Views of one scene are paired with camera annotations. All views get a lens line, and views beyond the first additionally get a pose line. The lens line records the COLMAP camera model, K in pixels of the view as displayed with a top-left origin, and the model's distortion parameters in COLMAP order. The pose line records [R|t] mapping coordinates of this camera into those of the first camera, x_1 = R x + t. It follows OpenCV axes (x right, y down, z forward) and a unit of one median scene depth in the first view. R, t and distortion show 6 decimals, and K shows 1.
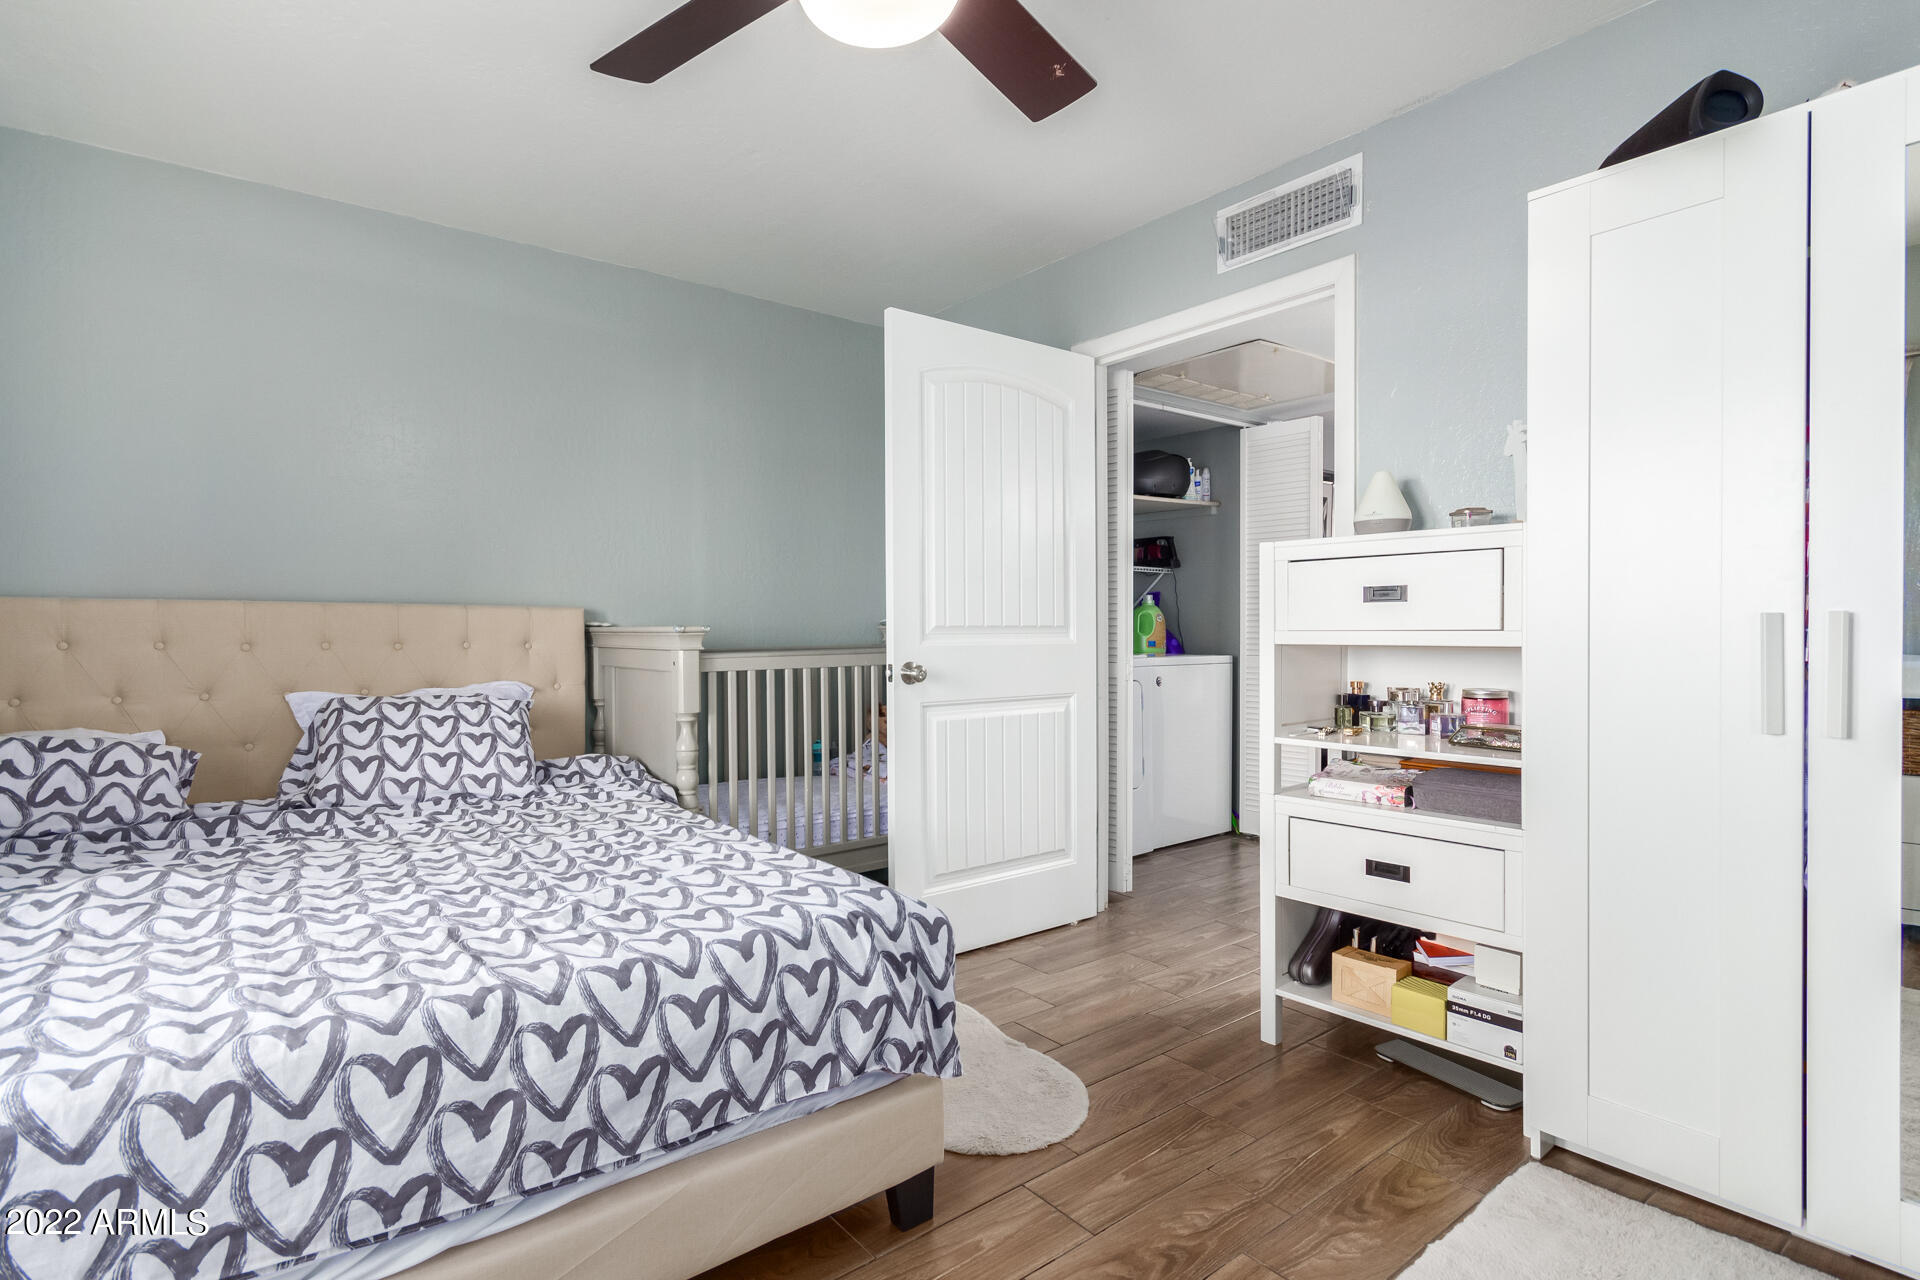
lens RADIAL K [[840.2, 0, 993.5], [0, 840.2, 627.3], [0, 0, 1]] dist [-0.001321, 0.000817]
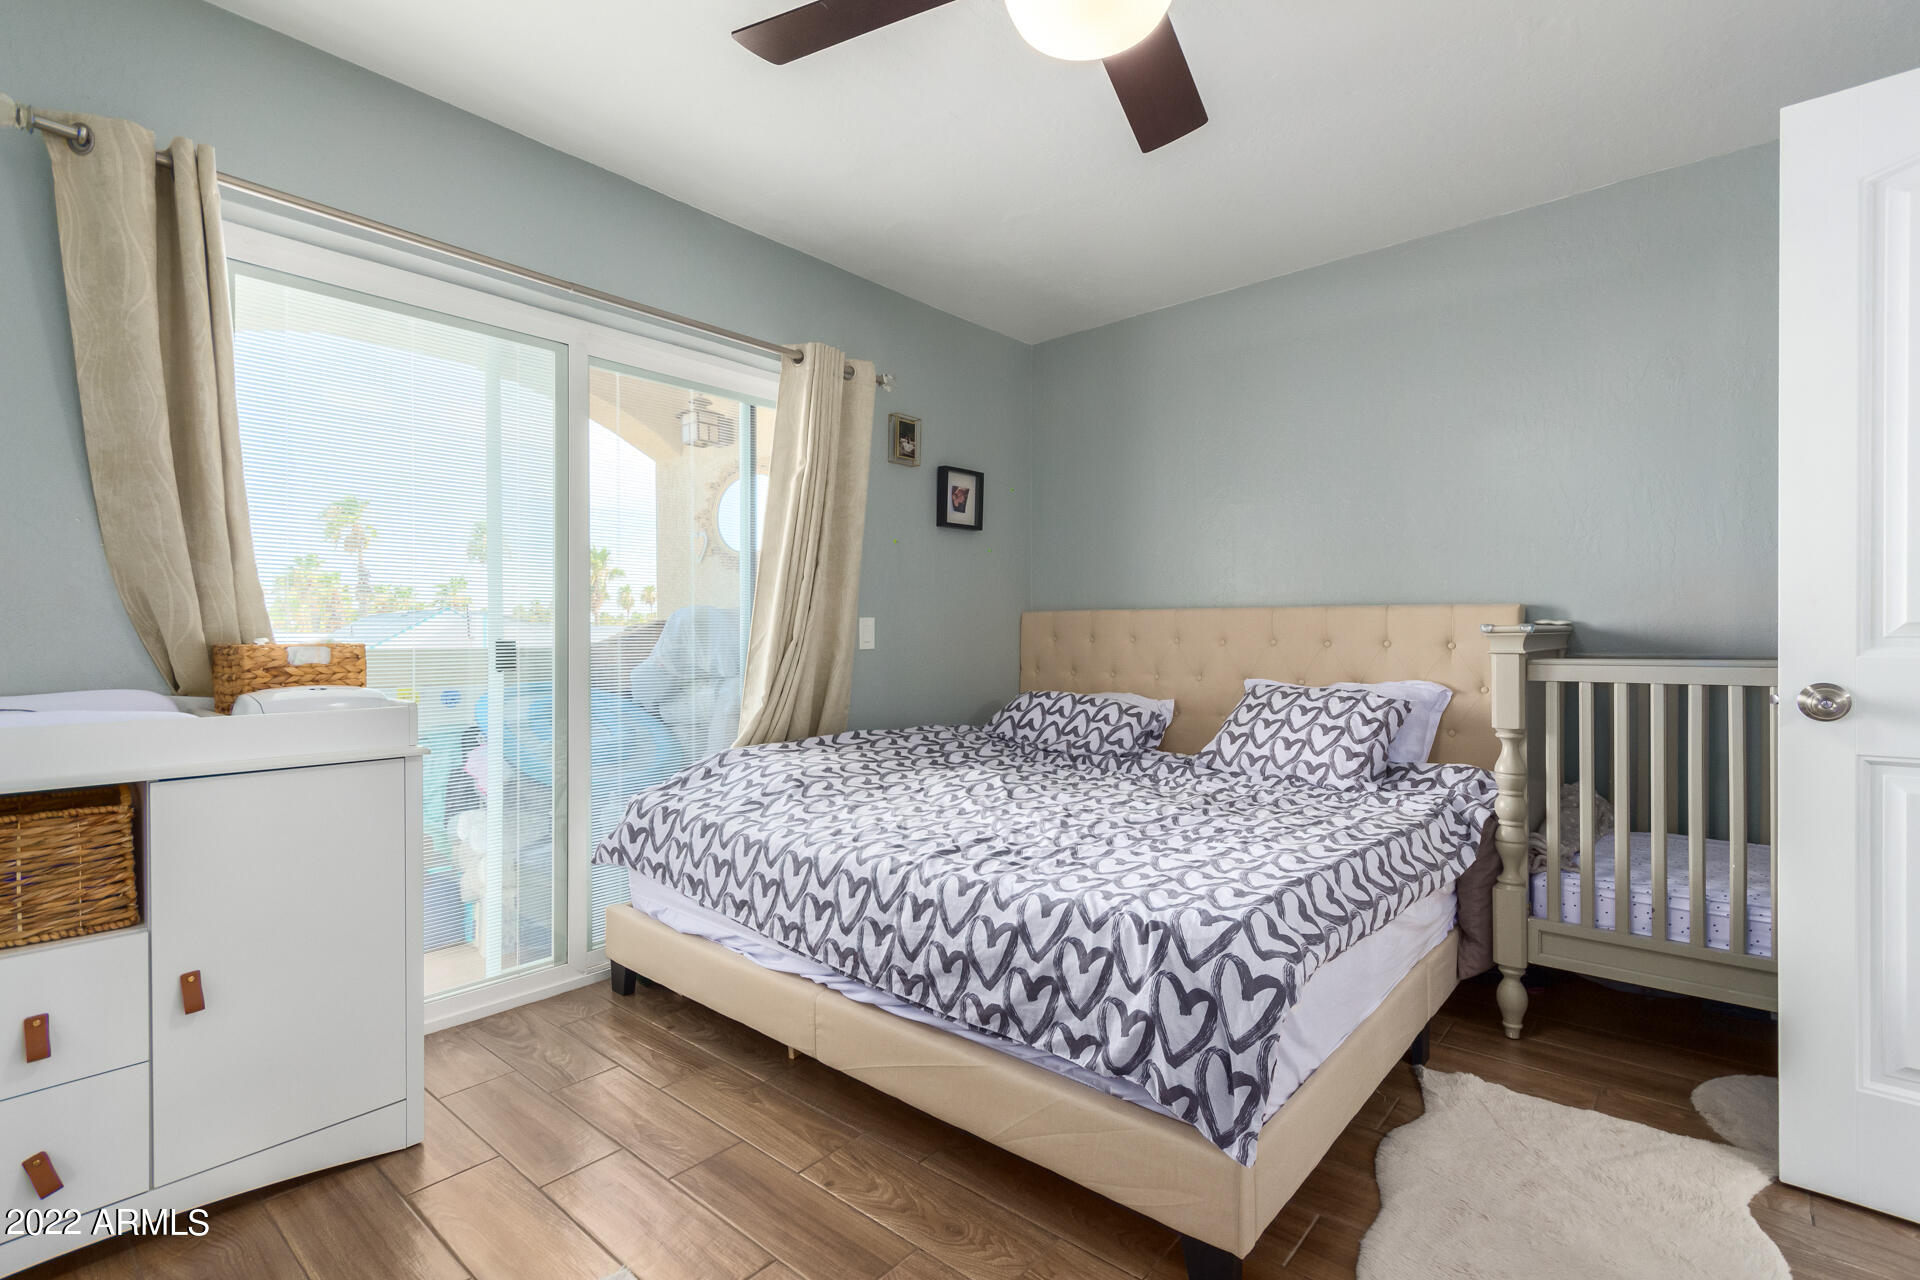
lens RADIAL K [[923.0, 0, 989.9], [0, 923.0, 639.0], [0, 0, 1]] dist [0.003951, 0.002754]
pose [[0.234885, 0.010703, -0.971964, 0.930082], [0.004280, 0.999918, 0.012045, -0.002533], [0.972014, -0.006989, 0.234820, 0.637126]]
